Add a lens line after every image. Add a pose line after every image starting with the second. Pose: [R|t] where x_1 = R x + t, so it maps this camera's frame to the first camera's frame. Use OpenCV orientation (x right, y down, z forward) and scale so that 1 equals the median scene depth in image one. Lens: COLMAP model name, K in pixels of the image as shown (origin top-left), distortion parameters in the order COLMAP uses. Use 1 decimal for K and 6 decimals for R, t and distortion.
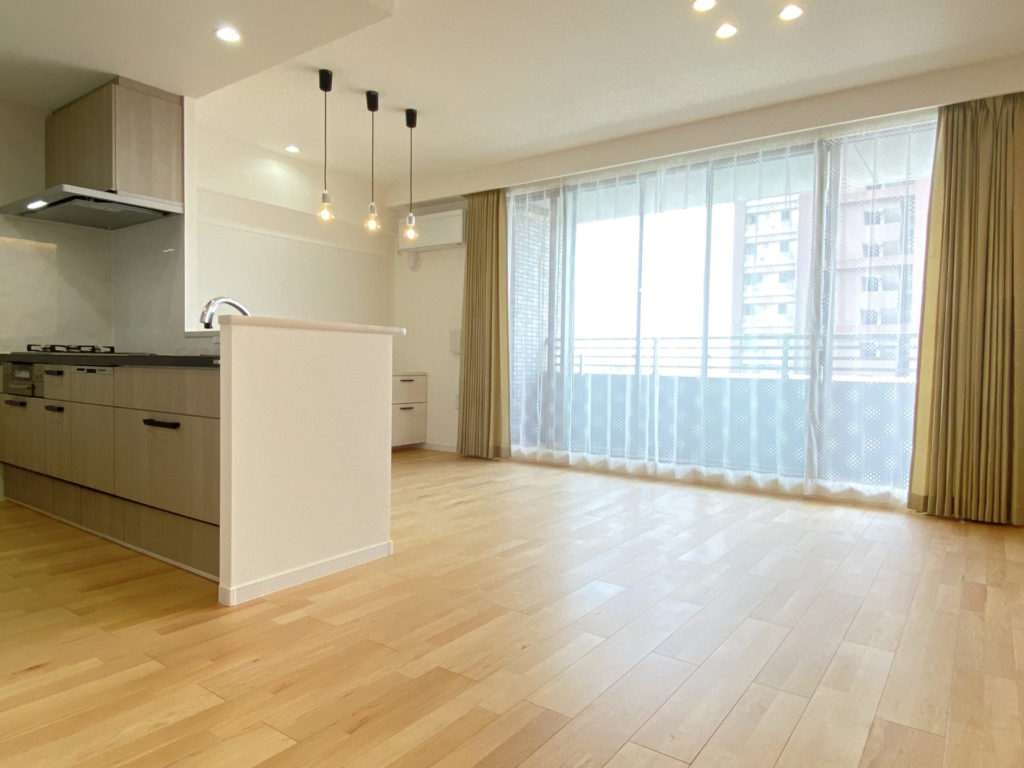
lens RADIAL K [[641.7, 0, 512.0], [0, 641.7, 384.0], [0, 0, 1]] dist [0.040349, -0.036404]
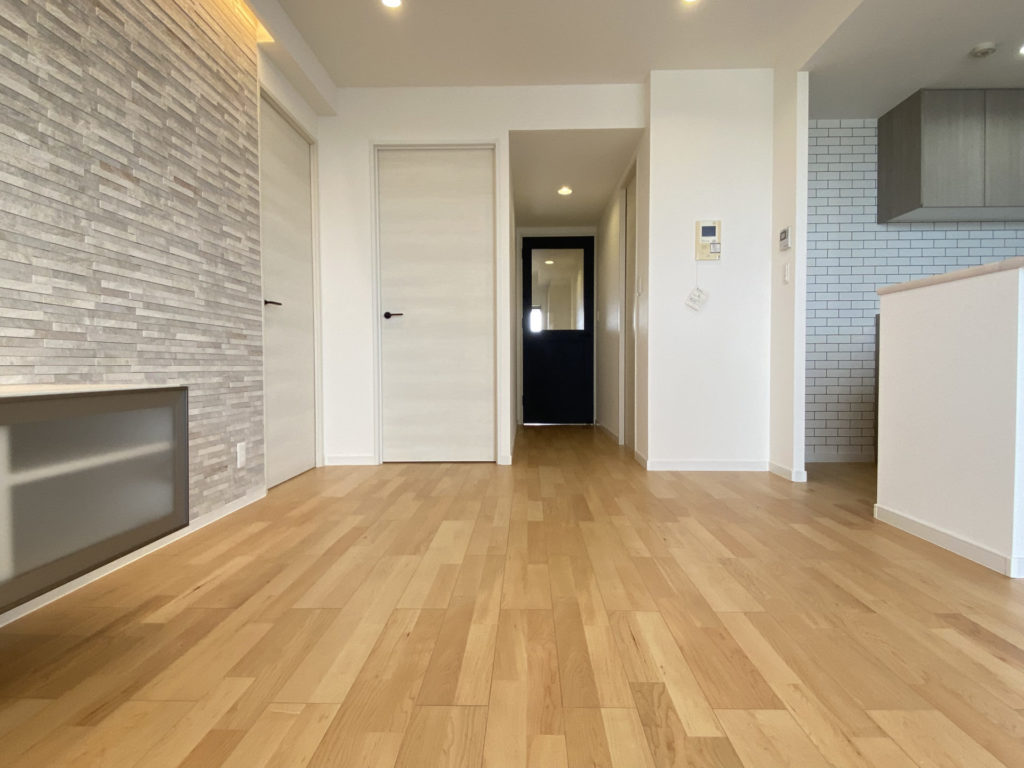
lens RADIAL K [[586.9, 0, 512.0], [0, 586.9, 384.0], [0, 0, 1]] dist [0.051695, -0.048682]
pose [[-0.819473, 0.005477, -0.573092, 0.516900], [-0.024938, 0.998666, 0.045204, 0.025947], [0.572575, 0.051336, -0.818244, 0.958638]]
